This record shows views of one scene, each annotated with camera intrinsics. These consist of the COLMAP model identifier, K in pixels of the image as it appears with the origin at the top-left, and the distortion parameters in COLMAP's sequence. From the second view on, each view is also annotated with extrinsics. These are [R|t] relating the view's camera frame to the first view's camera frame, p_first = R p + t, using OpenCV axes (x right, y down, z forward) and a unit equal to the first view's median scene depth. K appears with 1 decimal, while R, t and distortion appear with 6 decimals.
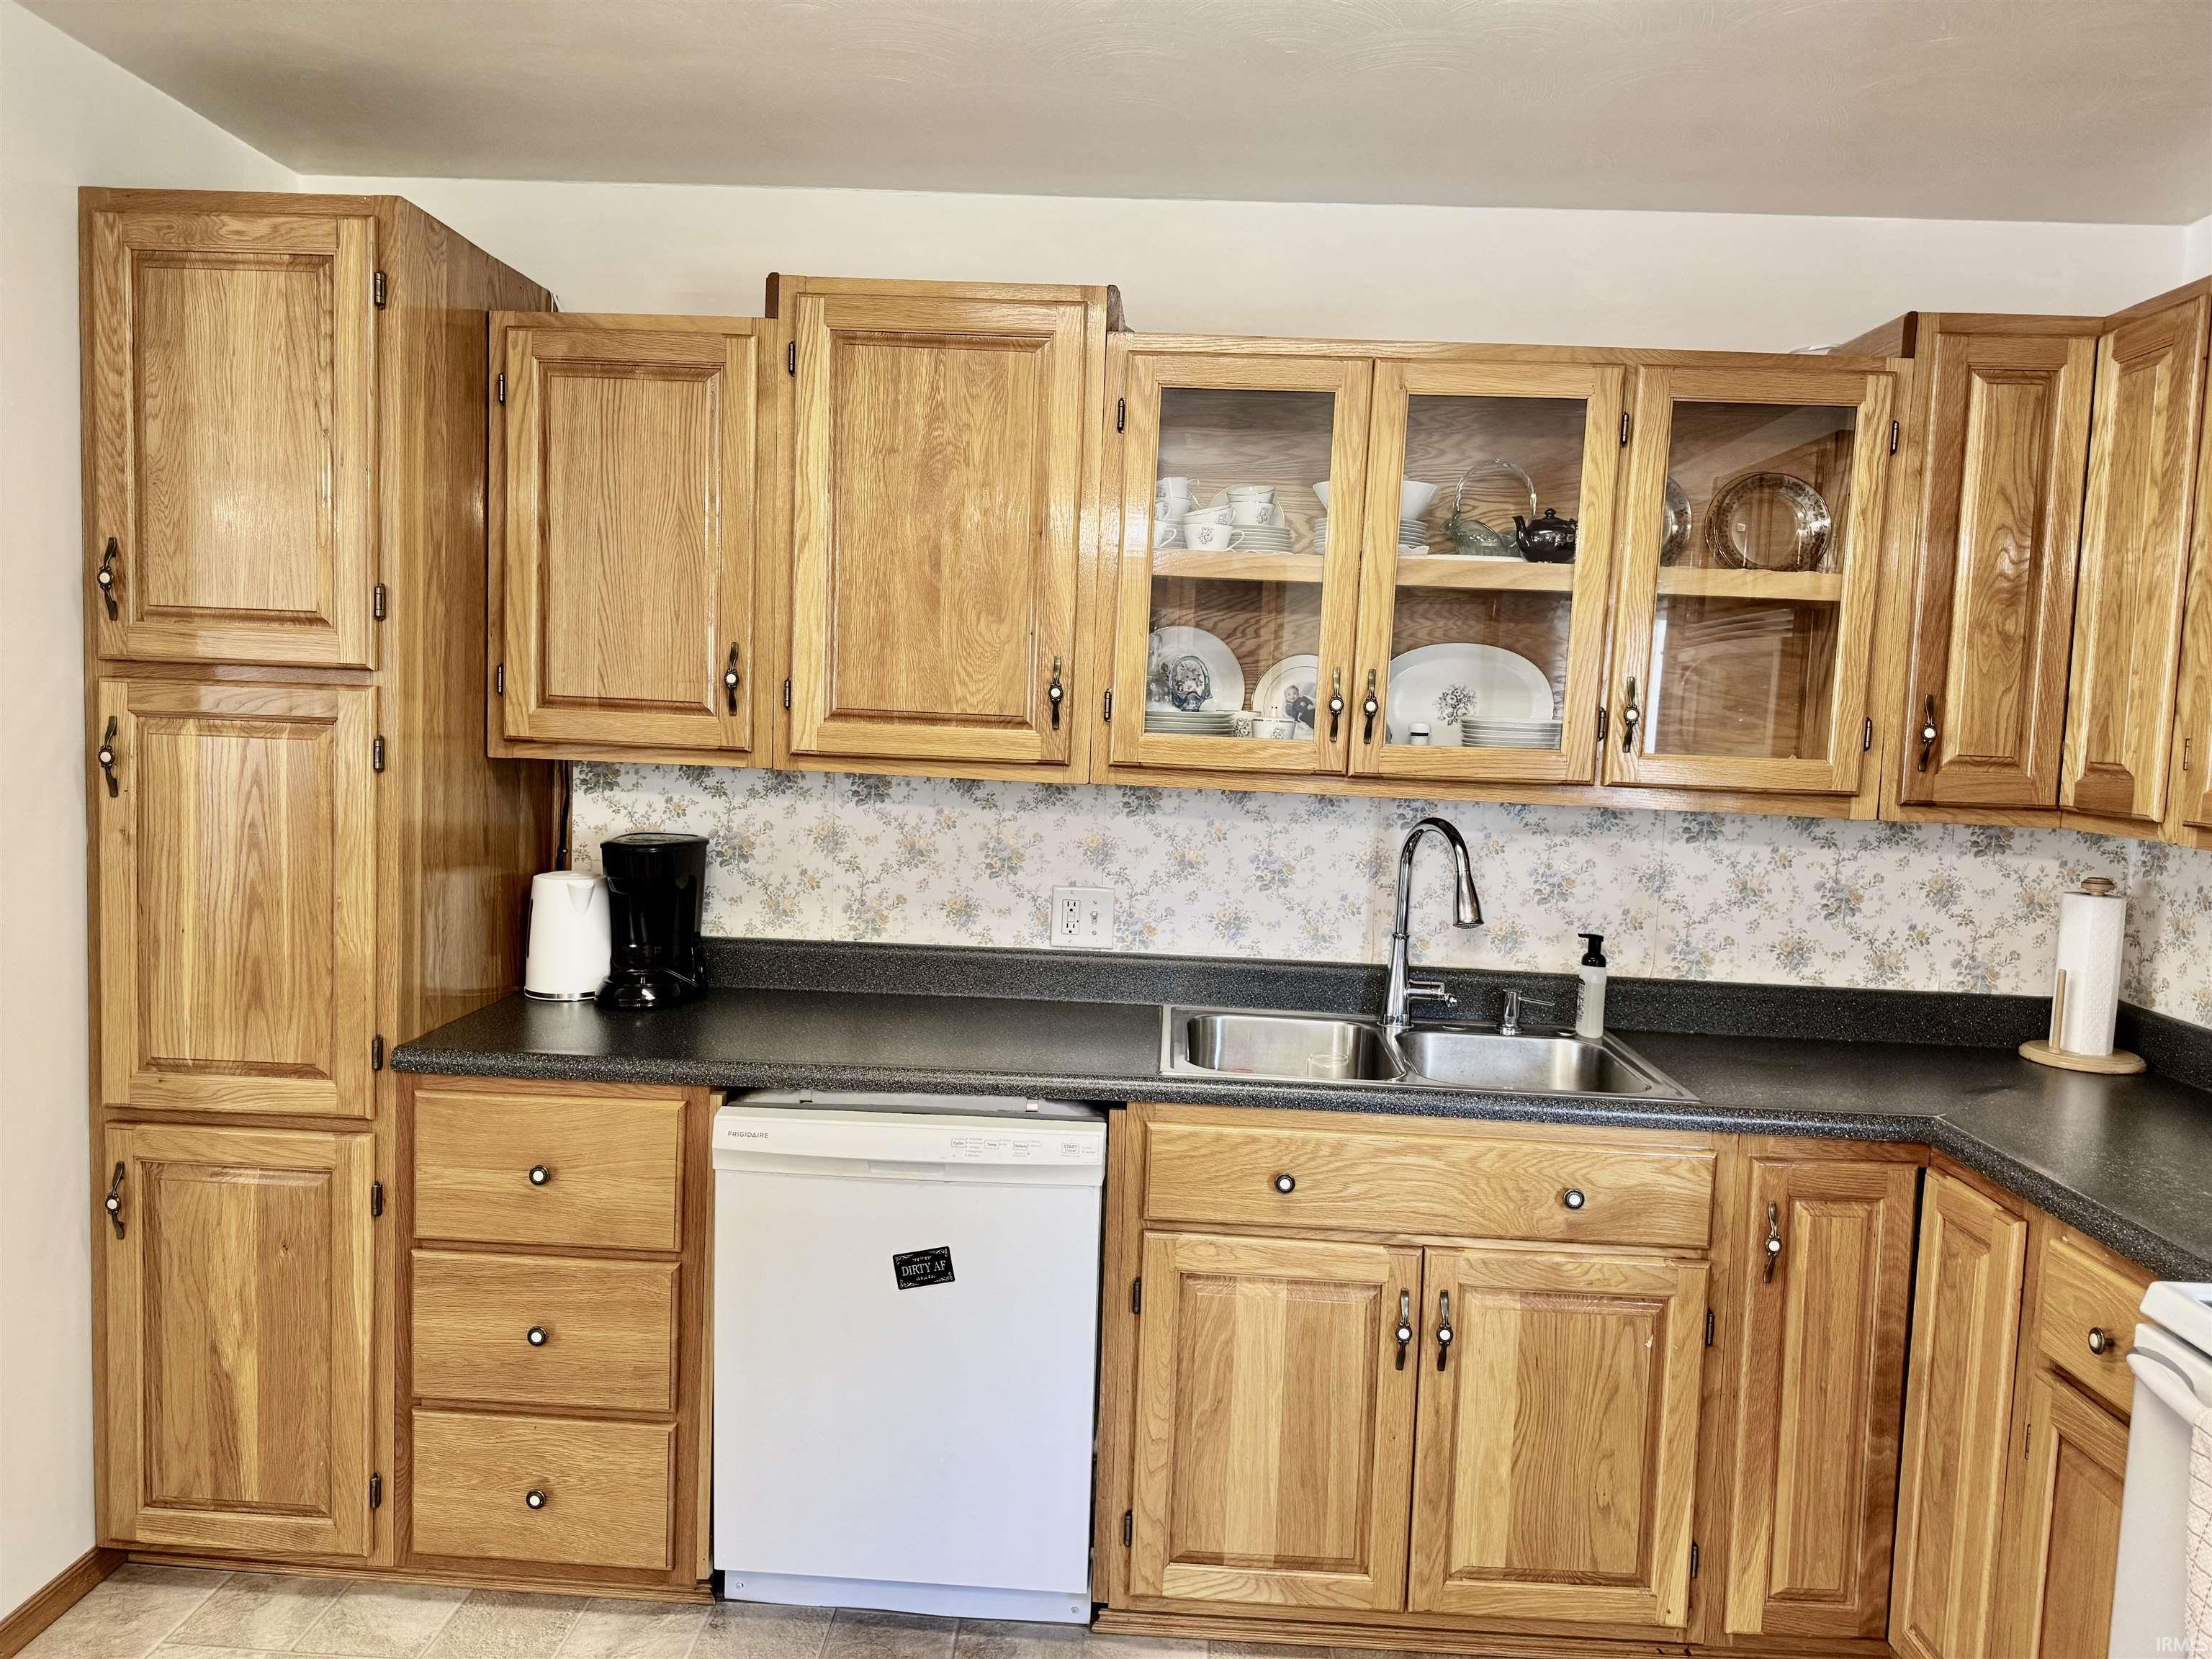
lens RADIAL K [[1561.2, 0, 1105.7], [0, 1561.2, 824.7], [0, 0, 1]] dist [0.067013, -0.085523]
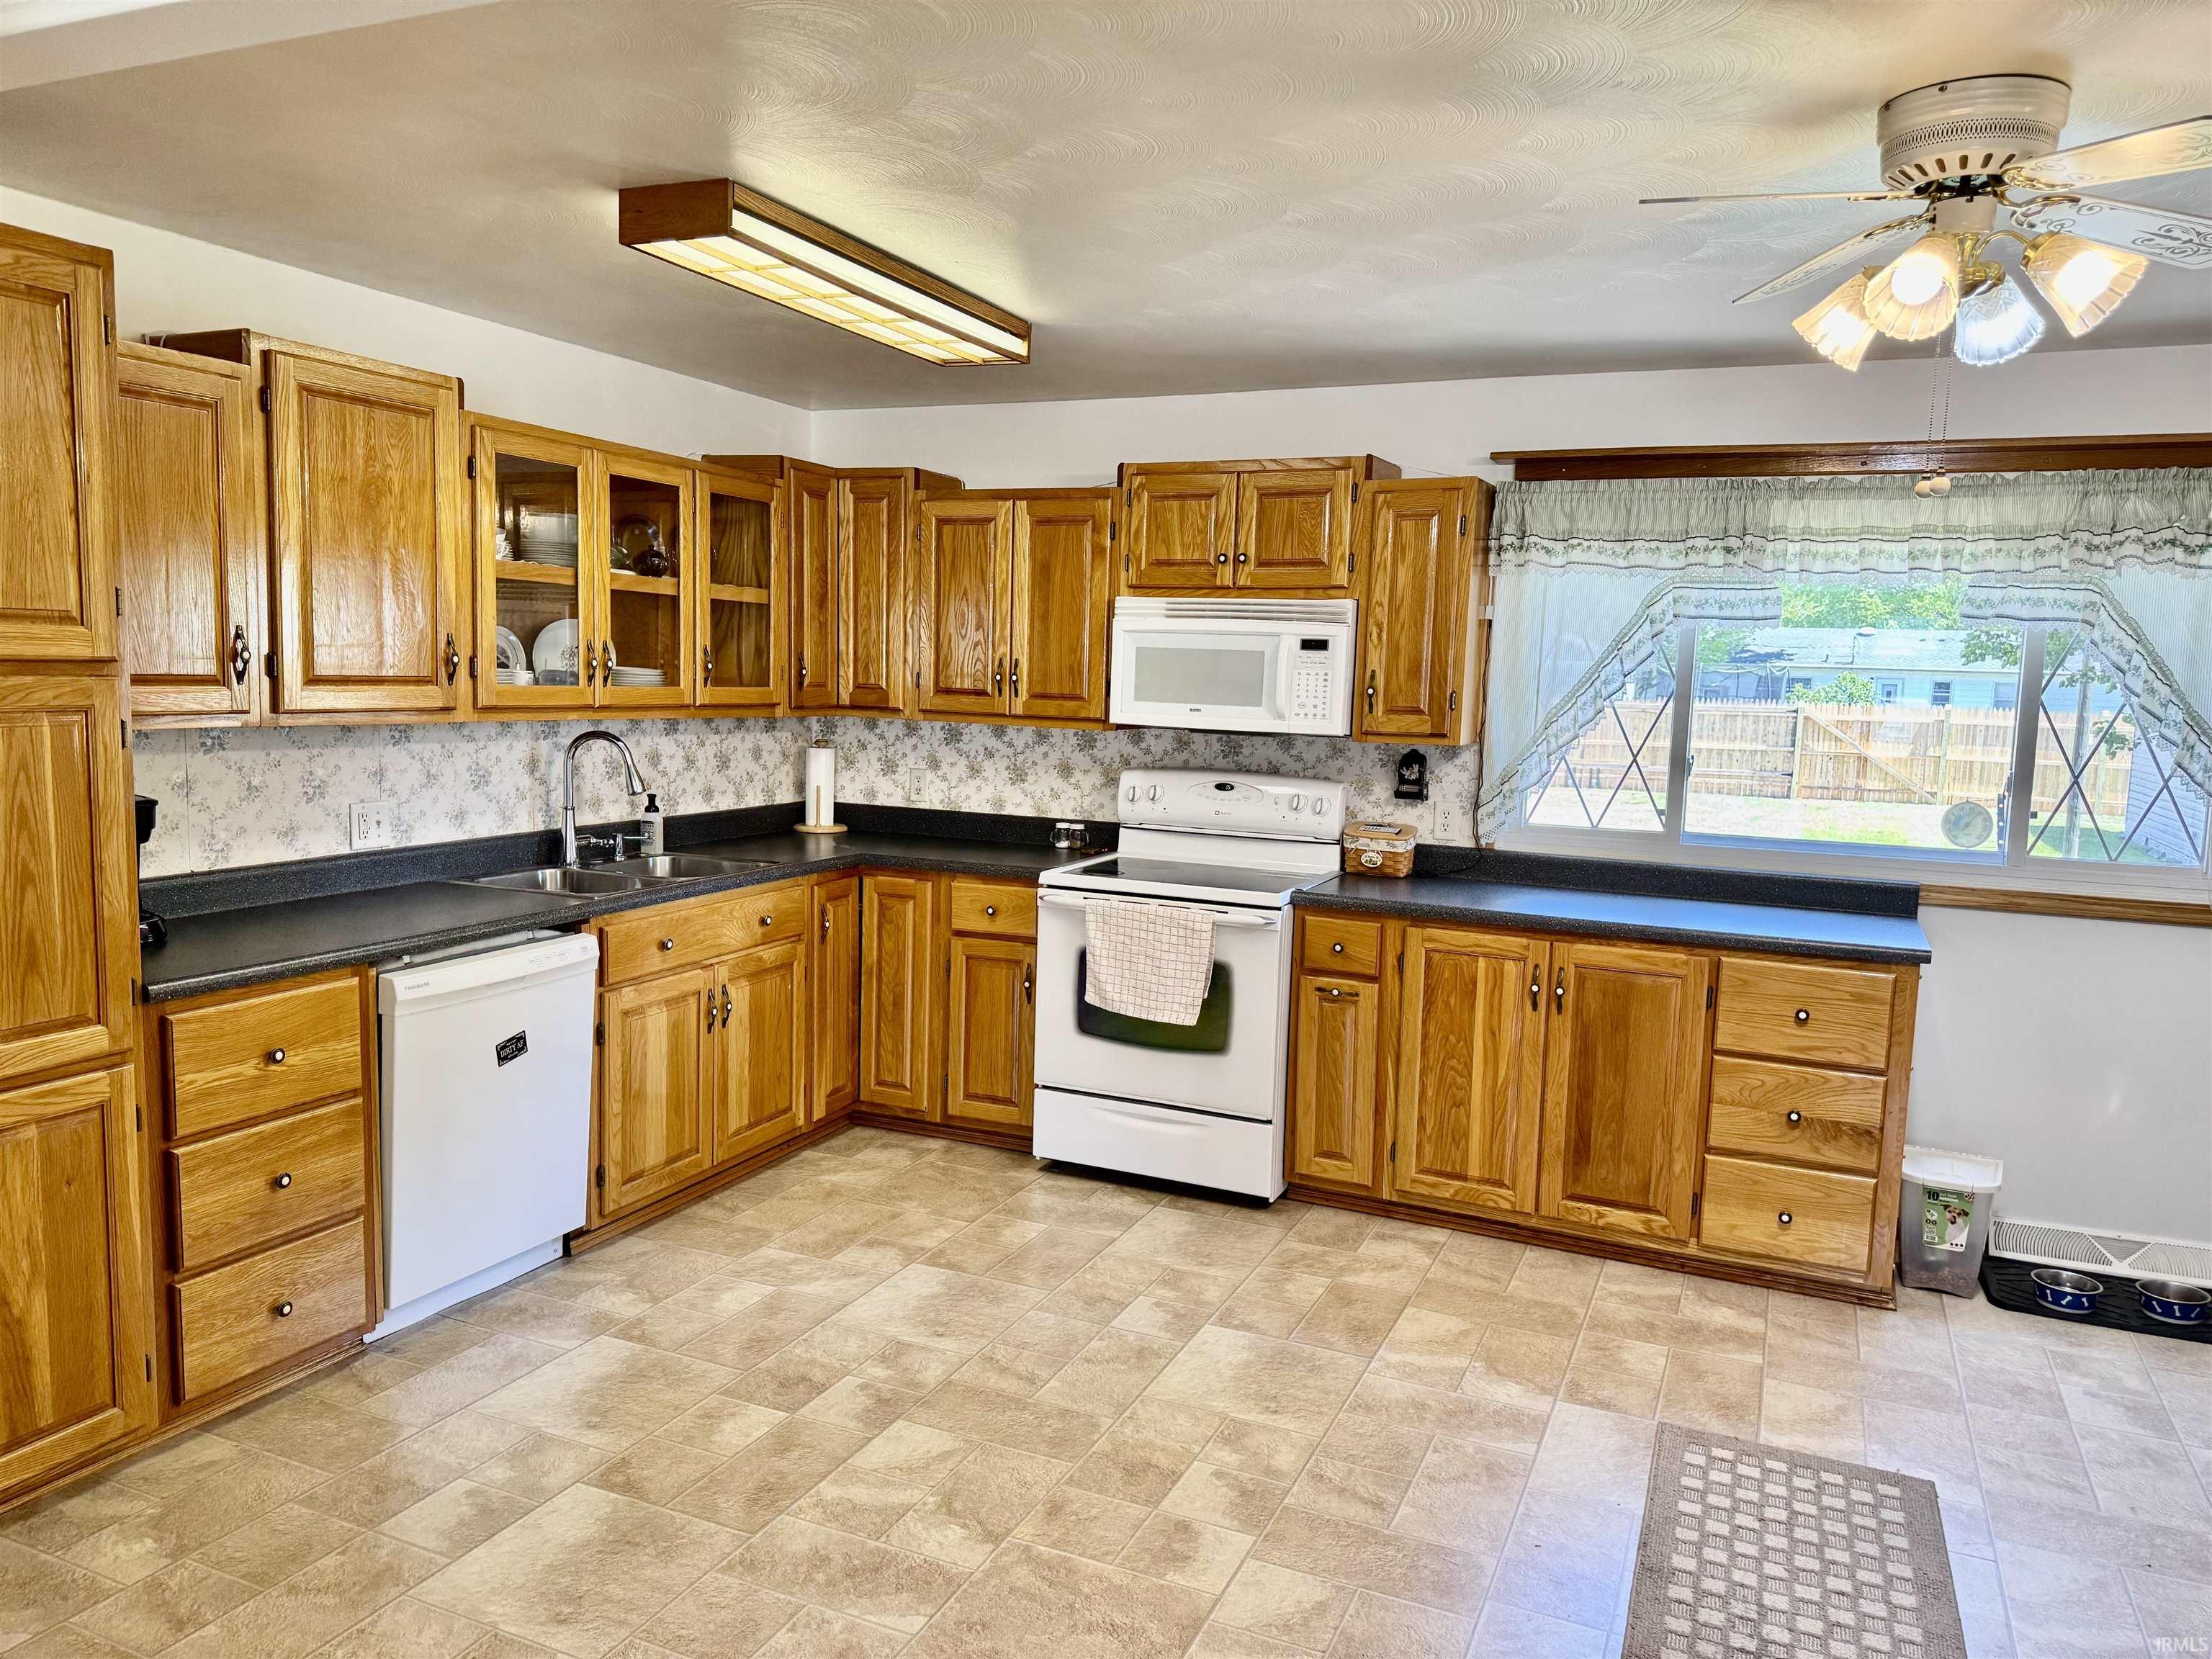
lens RADIAL K [[1561.2, 0, 1093.8], [0, 1561.2, 830.8], [0, 0, 1]] dist [0.067013, -0.085523]
pose [[0.371933, -0.126641, 0.919580, -1.188467], [0.059055, 0.991871, 0.112711, -0.058913], [-0.926379, 0.012384, 0.376388, -0.086190]]
